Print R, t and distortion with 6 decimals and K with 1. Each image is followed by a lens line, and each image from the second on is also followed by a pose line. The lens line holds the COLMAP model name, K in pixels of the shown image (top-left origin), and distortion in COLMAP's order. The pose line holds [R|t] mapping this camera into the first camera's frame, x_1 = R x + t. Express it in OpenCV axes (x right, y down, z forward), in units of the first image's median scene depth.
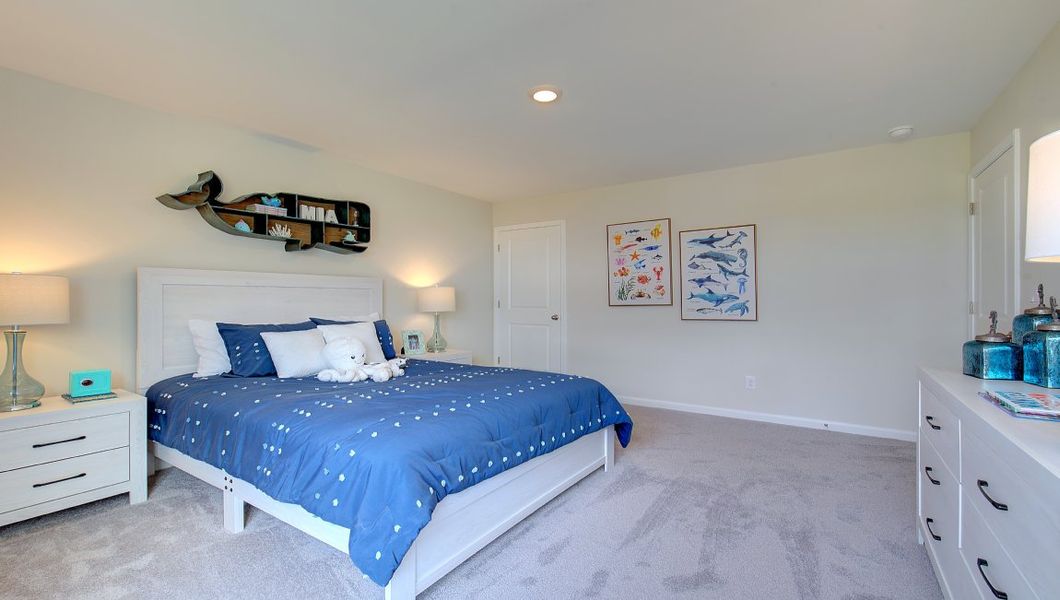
lens RADIAL K [[462.9, 0, 529.9], [0, 462.9, 298.3], [0, 0, 1]] dist [0.002102, 0.000265]
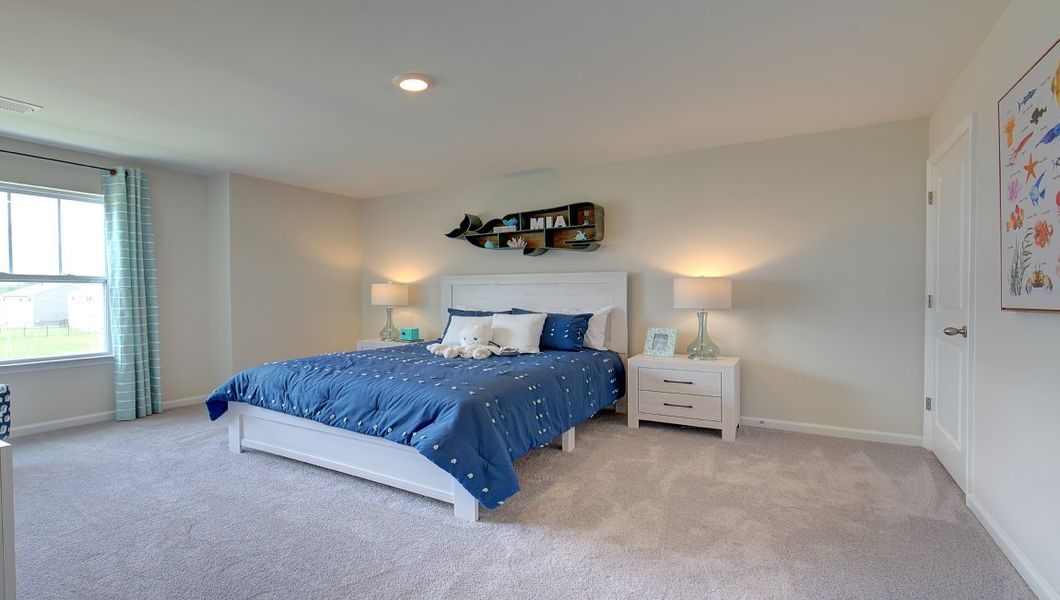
lens RADIAL K [[462.9, 0, 528.4], [0, 462.9, 302.7], [0, 0, 1]] dist [0.002102, 0.000265]
pose [[0.111416, 0.019044, -0.993591, 0.739253], [-0.000341, 0.999817, 0.019125, 0.003666], [0.993774, -0.001792, 0.111402, 0.817707]]
